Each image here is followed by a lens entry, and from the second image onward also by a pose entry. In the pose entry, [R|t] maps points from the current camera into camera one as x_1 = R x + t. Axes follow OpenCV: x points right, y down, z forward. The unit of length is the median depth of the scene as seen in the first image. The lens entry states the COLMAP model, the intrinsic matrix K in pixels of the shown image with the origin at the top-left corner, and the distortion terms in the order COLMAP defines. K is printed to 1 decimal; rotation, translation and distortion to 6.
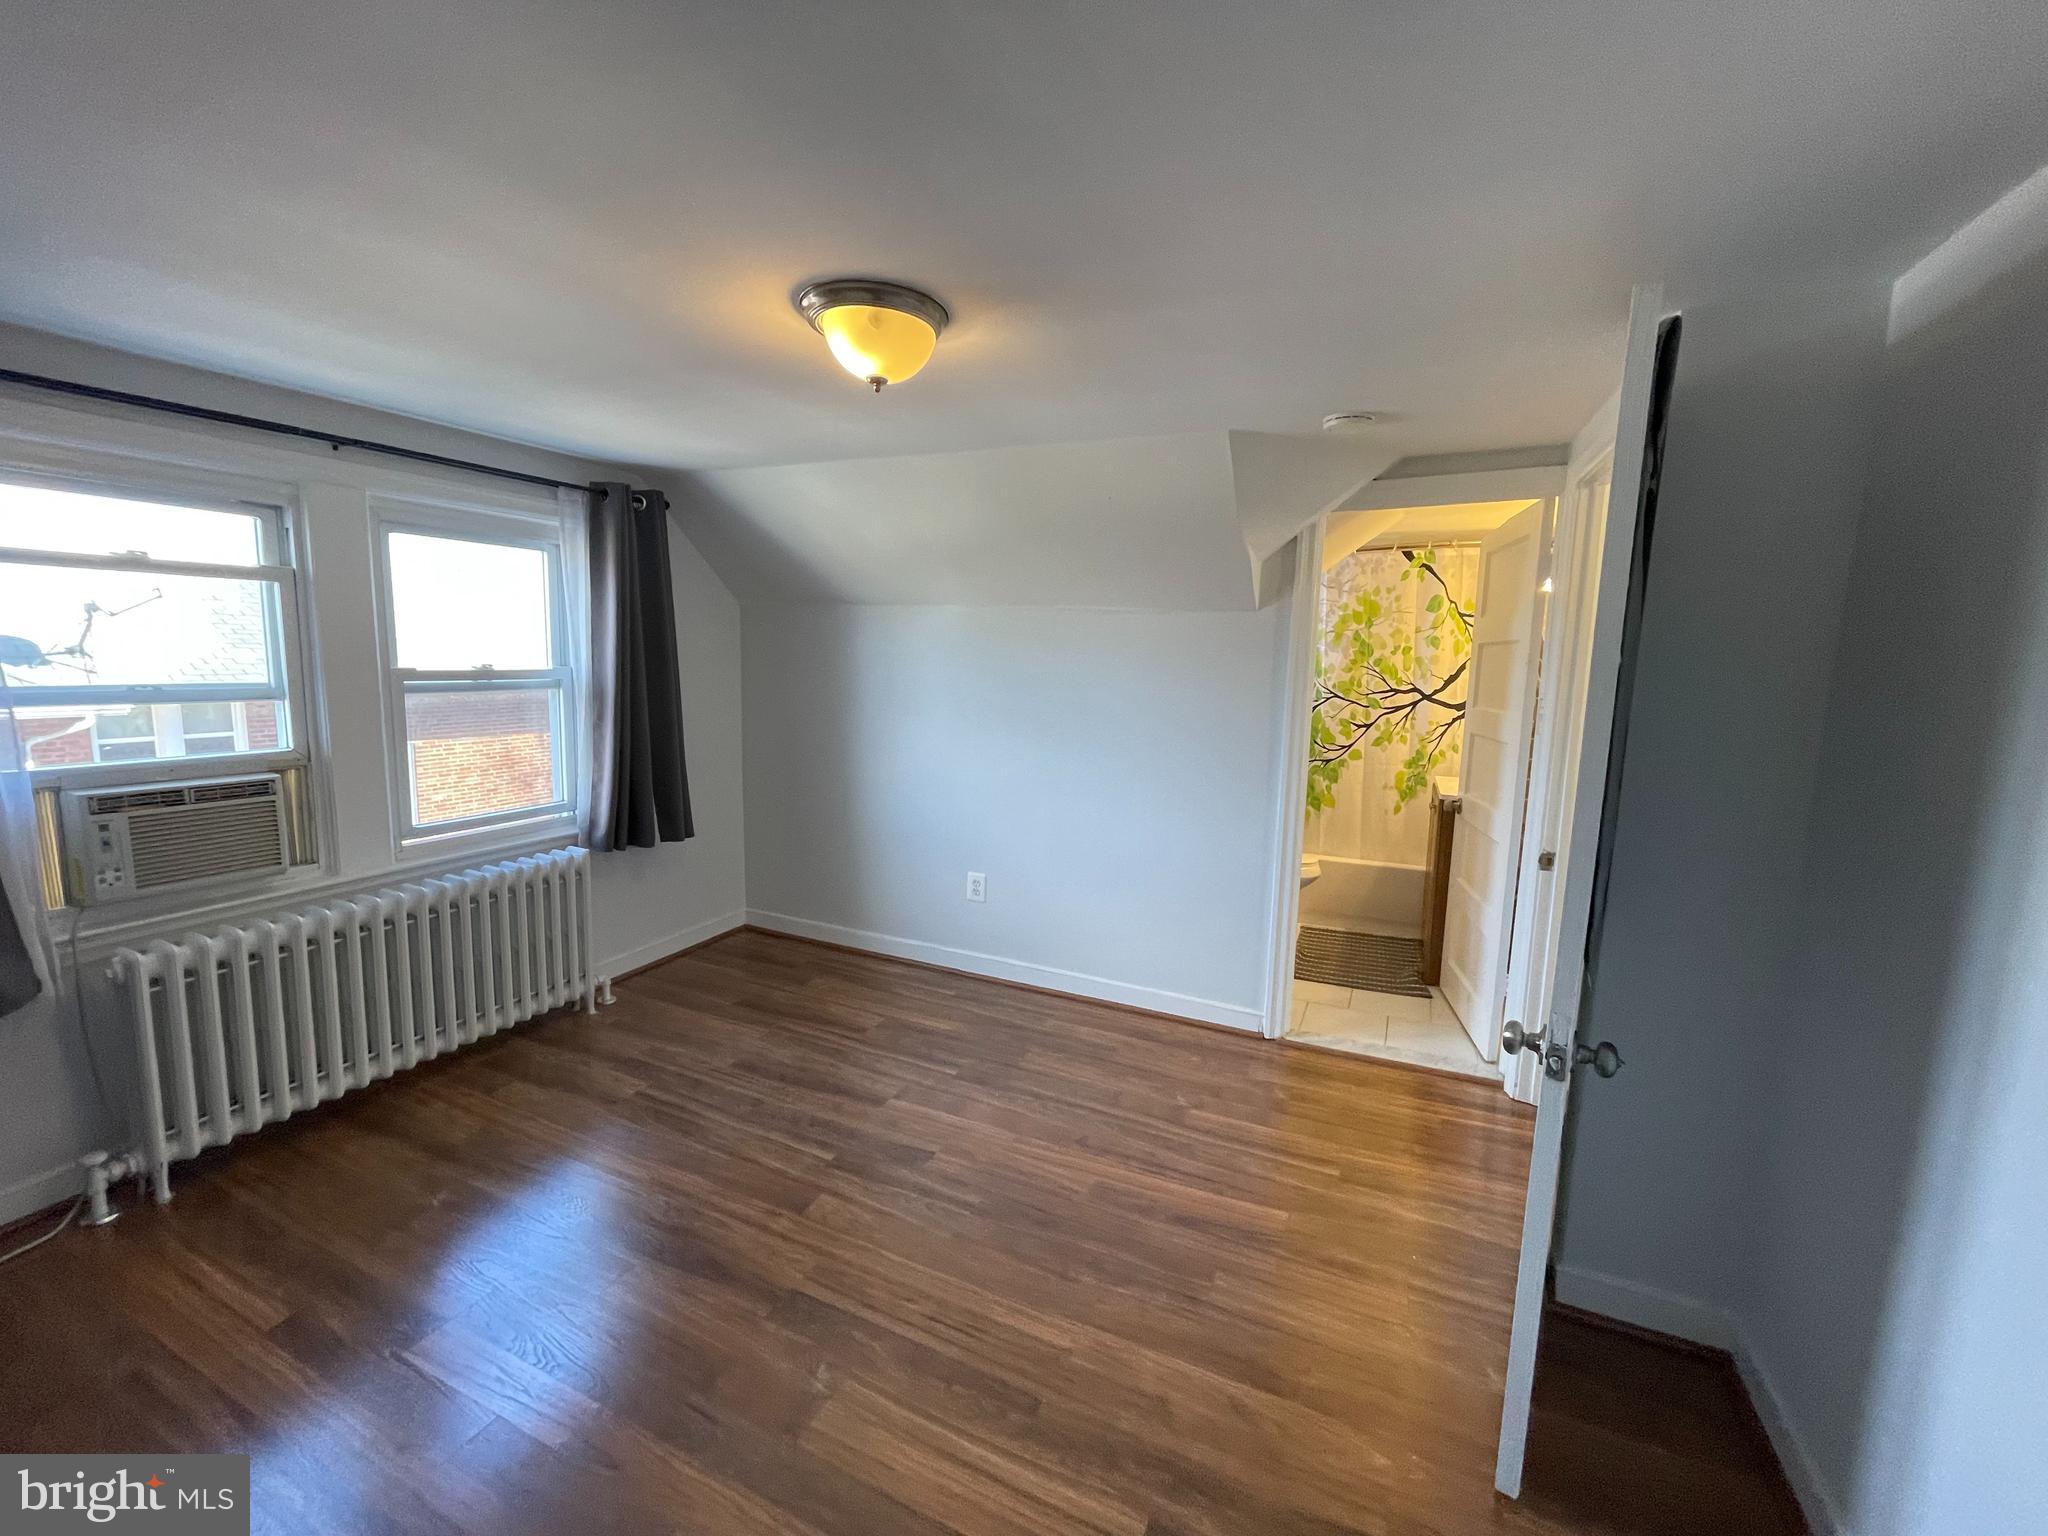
lens RADIAL K [[828.4, 0, 1022.1], [0, 828.4, 764.6], [0, 0, 1]] dist [-0.004606, 0.001288]
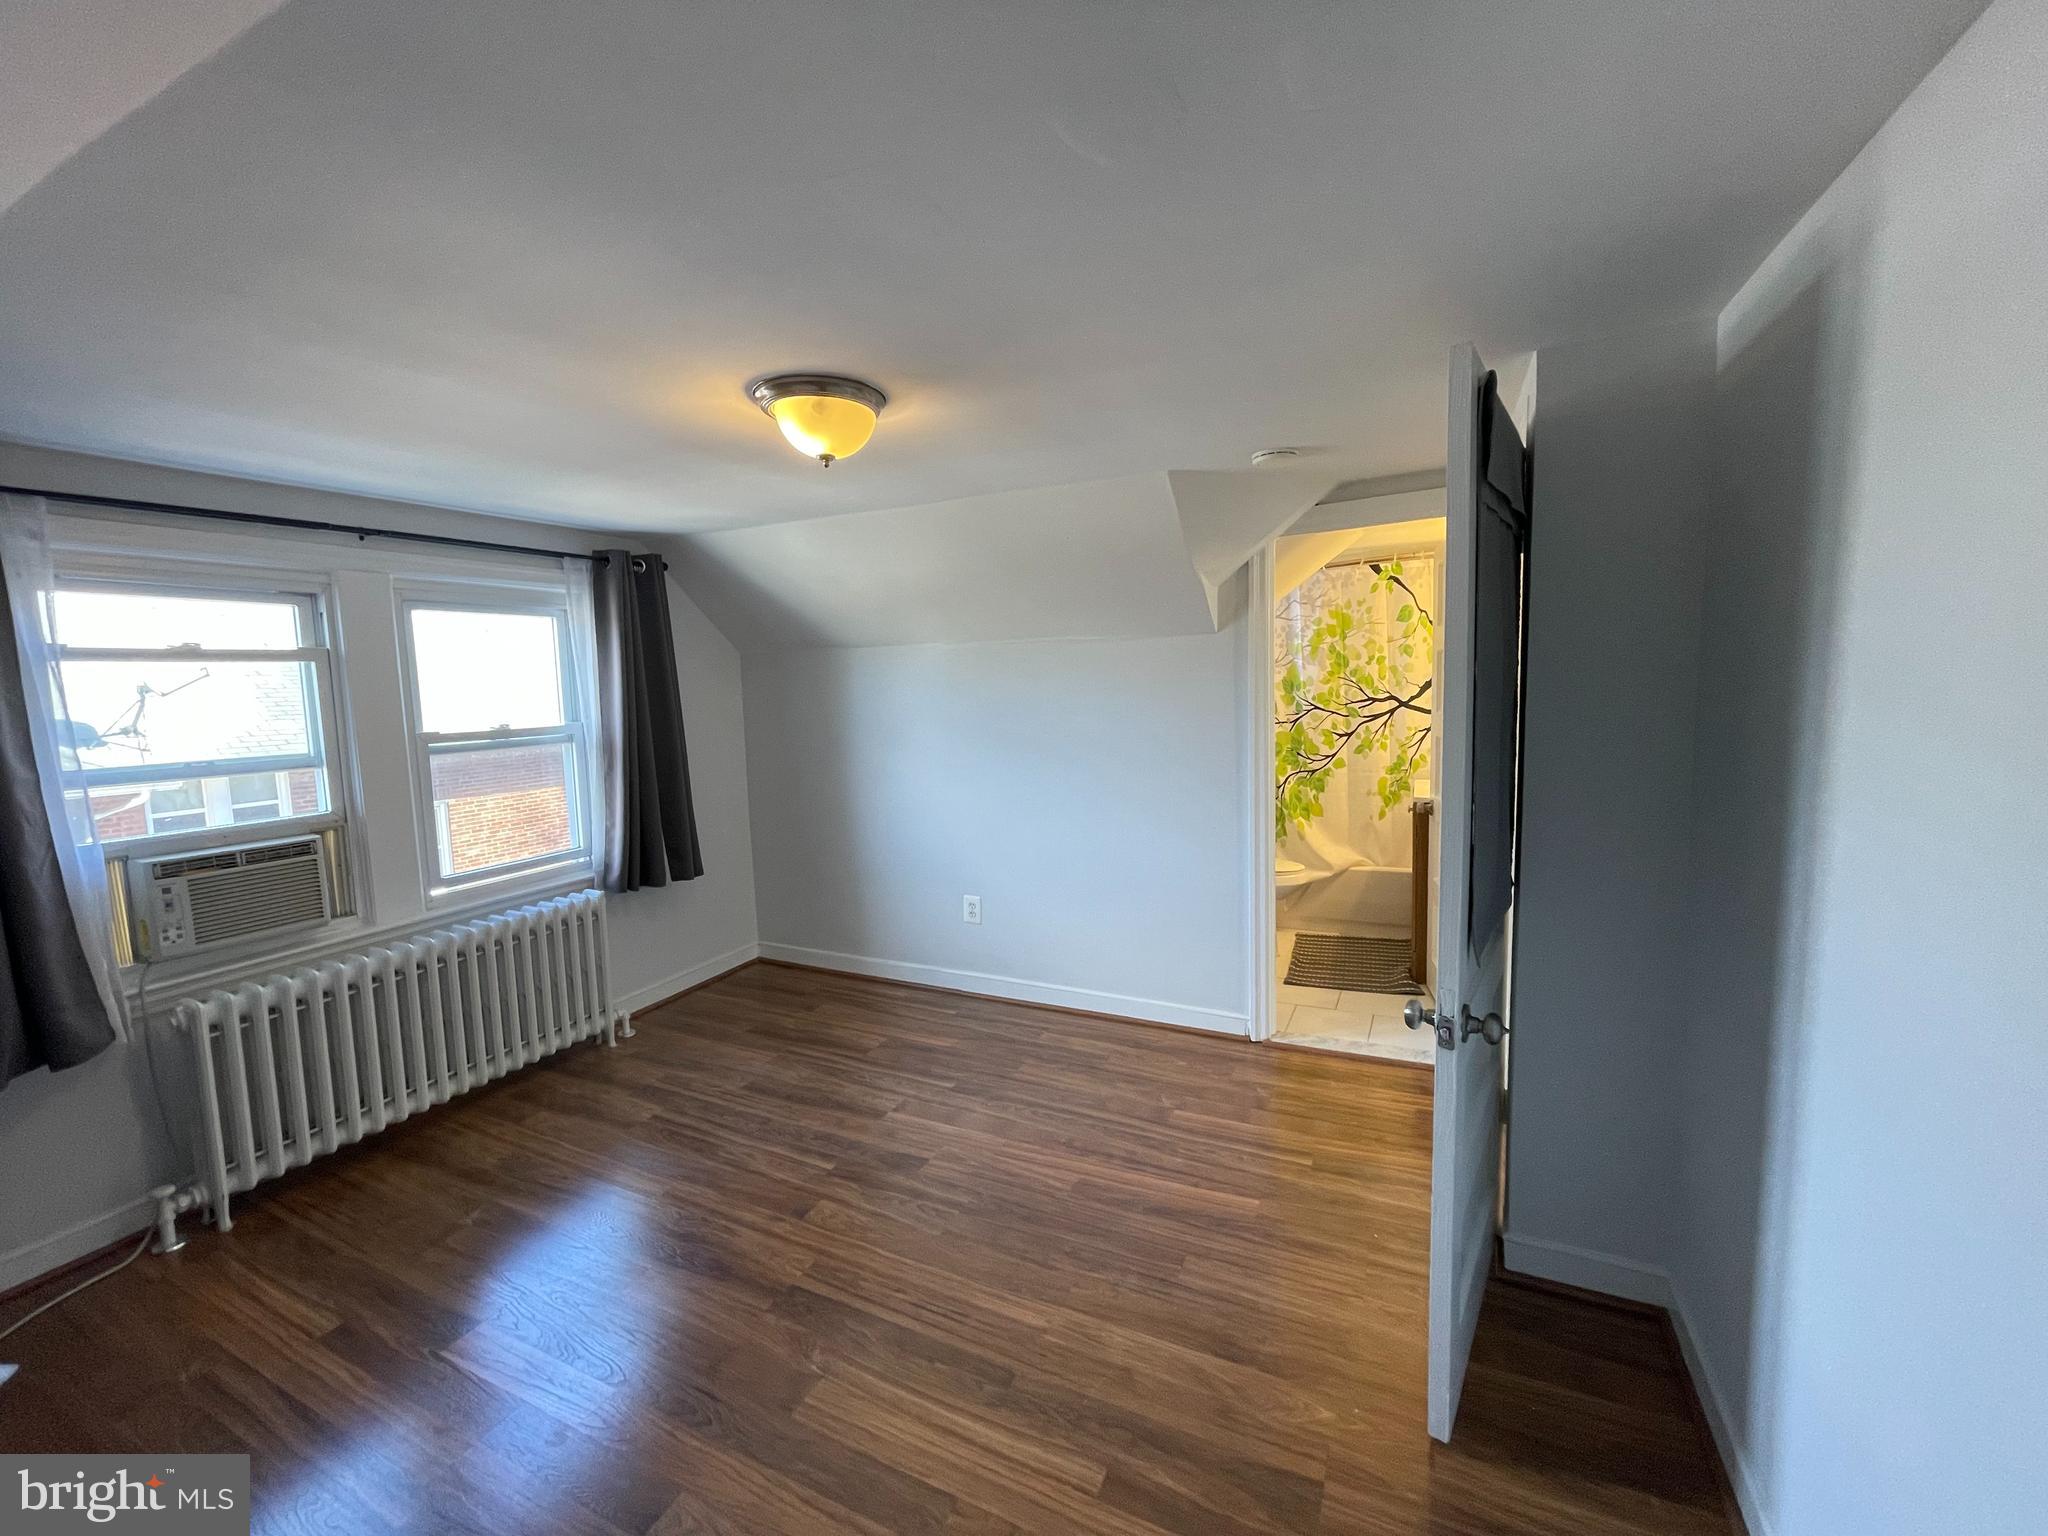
lens RADIAL K [[828.4, 0, 1022.4], [0, 828.4, 763.9], [0, 0, 1]] dist [-0.004606, 0.001288]
pose [[0.998145, -0.054362, -0.027425, 0.071454], [0.053427, 0.998002, -0.033729, 0.004410], [0.029204, 0.032201, 0.999055, -0.075830]]
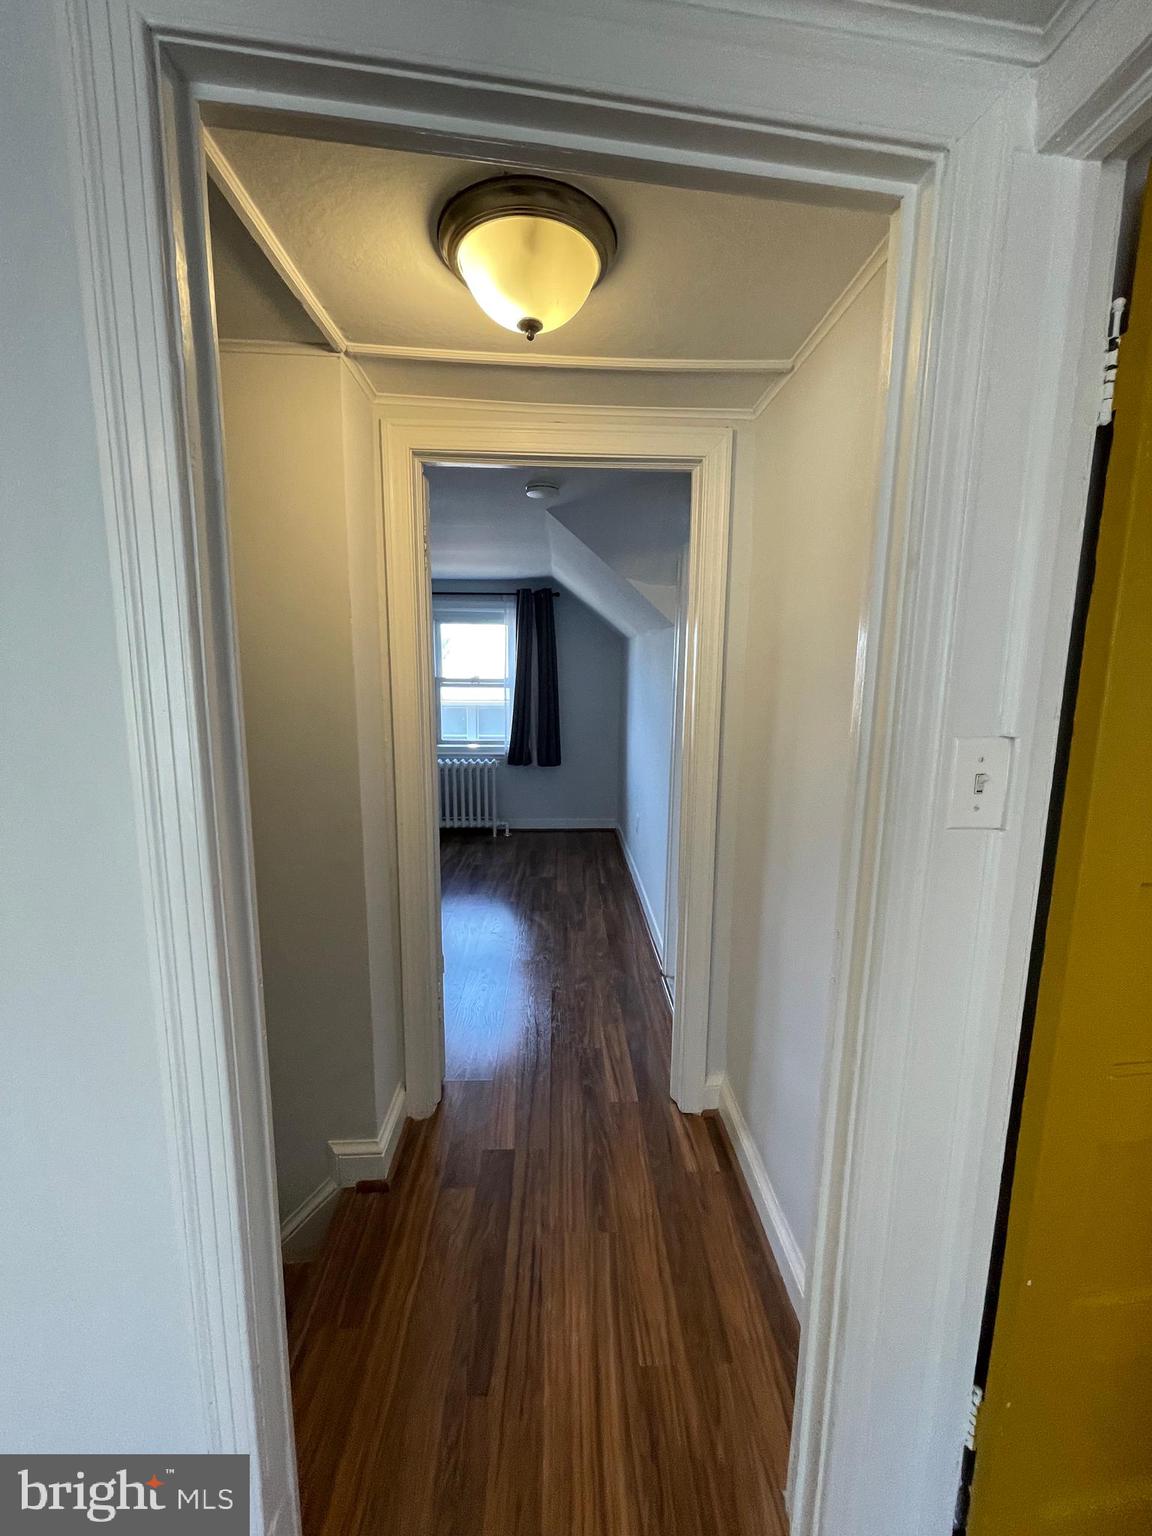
lens RADIAL K [[621.3, 0, 578.1], [0, 621.3, 763.7], [0, 0, 1]] dist [-0.004606, 0.001288]
pose [[0.456059, 0.113099, -0.882734, 1.343706], [-0.112265, 0.991279, 0.069005, -0.037463], [0.882840, 0.067630, 0.464779, 0.563882]]
